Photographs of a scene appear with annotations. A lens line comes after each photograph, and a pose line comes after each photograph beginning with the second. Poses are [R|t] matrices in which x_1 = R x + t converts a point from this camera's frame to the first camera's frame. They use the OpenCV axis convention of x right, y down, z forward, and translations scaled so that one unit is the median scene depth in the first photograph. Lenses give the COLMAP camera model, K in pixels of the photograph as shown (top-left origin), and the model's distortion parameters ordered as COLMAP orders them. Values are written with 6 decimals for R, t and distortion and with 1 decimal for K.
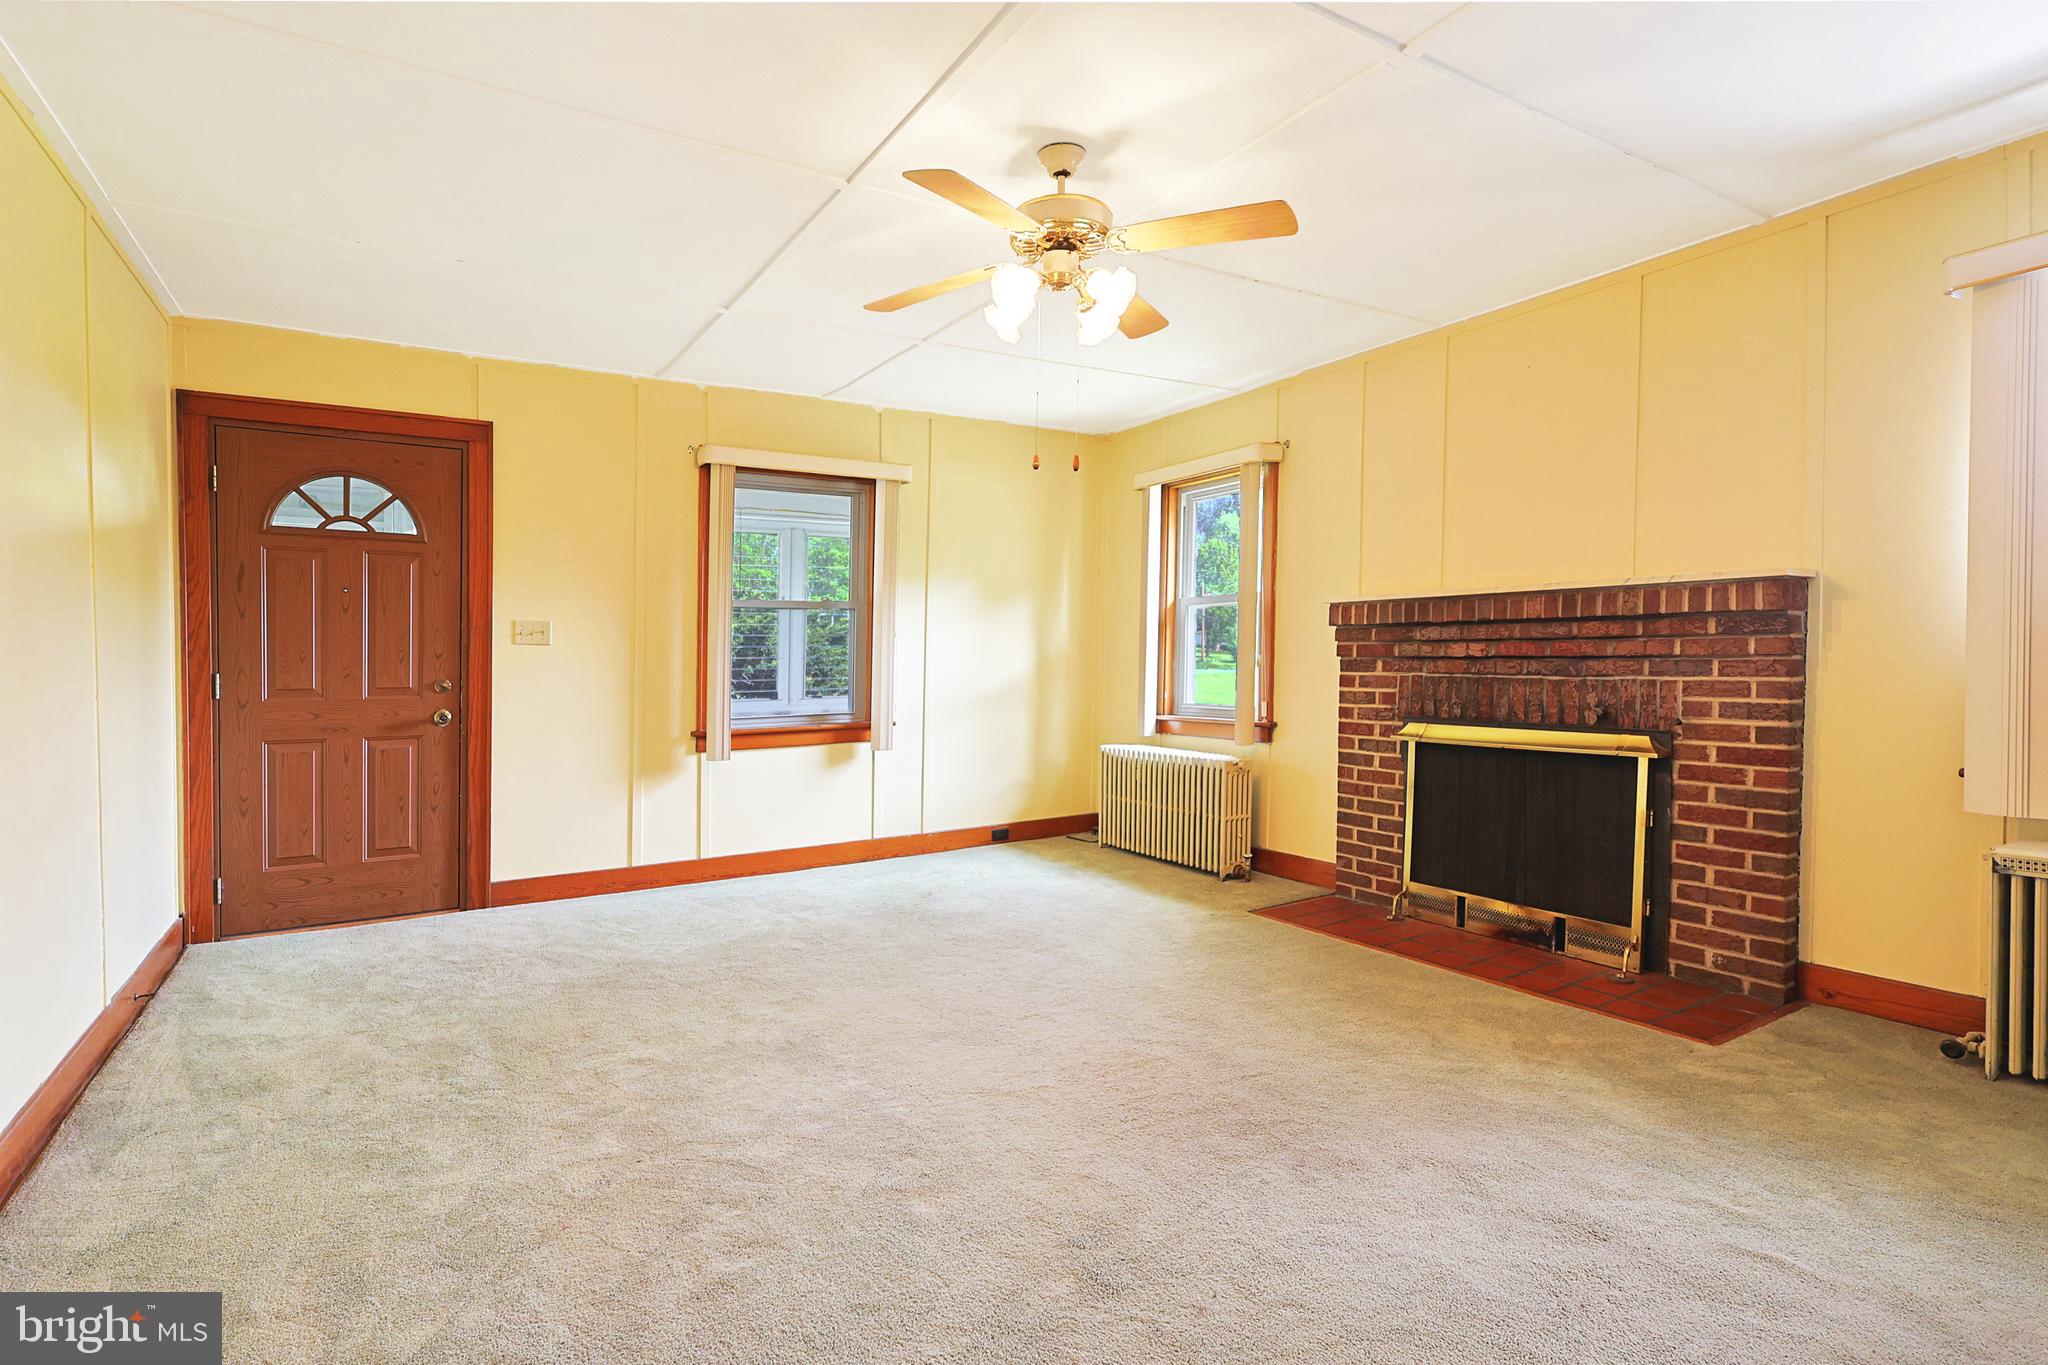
lens RADIAL K [[1003.2, 0, 1023.3], [0, 1003.2, 661.2], [0, 0, 1]] dist [0.000695, 0.000300]
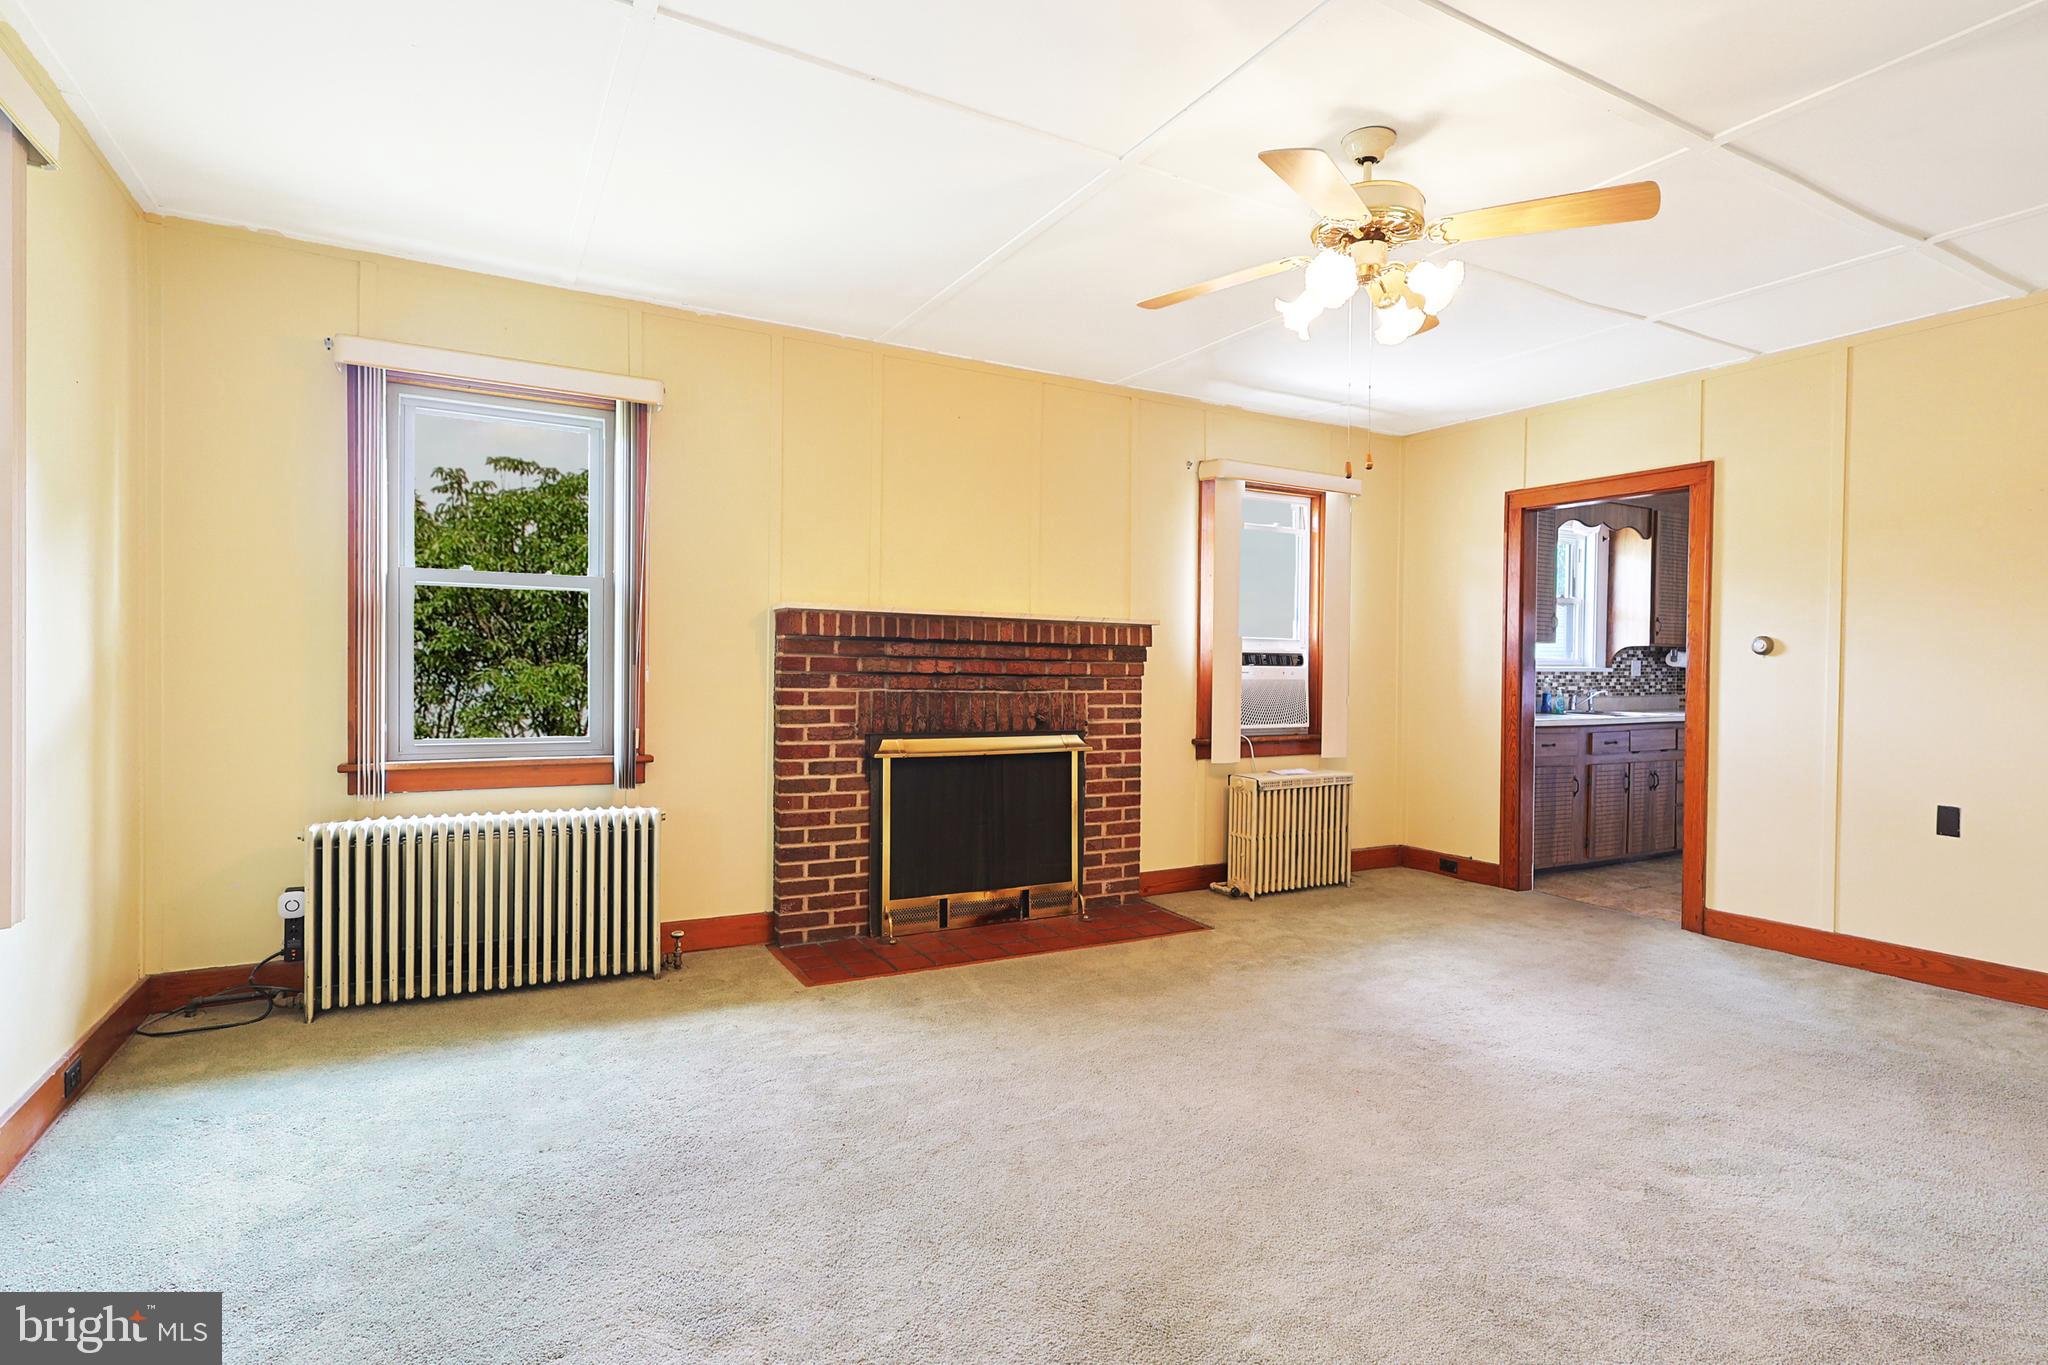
lens RADIAL K [[1010.8, 0, 1024.0], [0, 1010.8, 682.5], [0, 0, 1]] dist [0.000639, -0.000004]
pose [[0.059865, -0.000734, 0.998206, -0.646229], [-0.010400, 0.999945, 0.001359, 0.003071], [-0.998152, -0.010463, 0.059854, 0.879118]]
